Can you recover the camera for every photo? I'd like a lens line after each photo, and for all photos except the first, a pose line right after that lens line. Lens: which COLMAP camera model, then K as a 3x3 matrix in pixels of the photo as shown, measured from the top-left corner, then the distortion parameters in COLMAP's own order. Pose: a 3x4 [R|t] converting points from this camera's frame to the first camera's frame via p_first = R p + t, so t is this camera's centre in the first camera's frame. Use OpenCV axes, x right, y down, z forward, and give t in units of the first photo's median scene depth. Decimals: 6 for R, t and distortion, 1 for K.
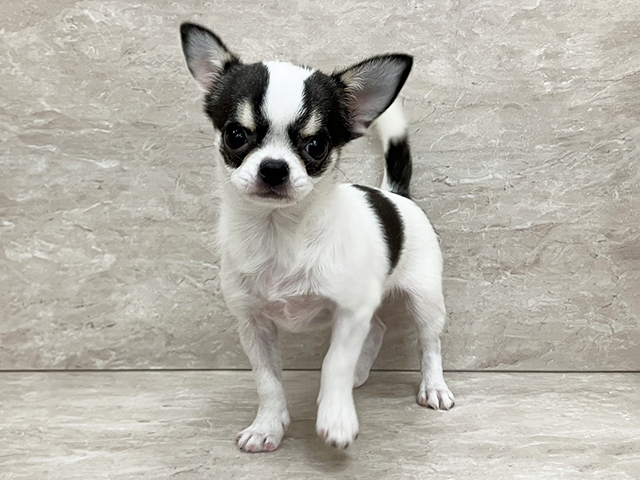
lens RADIAL K [[810.5, 0, 300.1], [0, 810.5, 251.7], [0, 0, 1]] dist [0.036605, 0.000000]
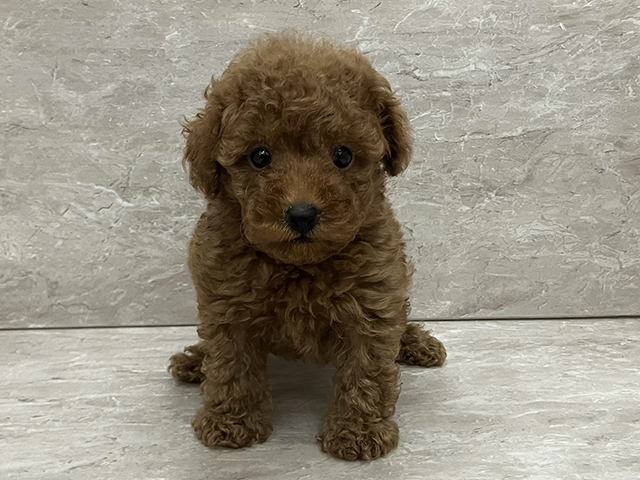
lens RADIAL K [[810.5, 0, 298.4], [0, 810.5, 255.4], [0, 0, 1]] dist [0.036605, 0.000000]
pose [[0.996681, -0.016519, 0.079715, 0.007221], [0.011286, 0.997778, 0.065657, 0.031690], [-0.080623, -0.064540, 0.994653, 0.235982]]
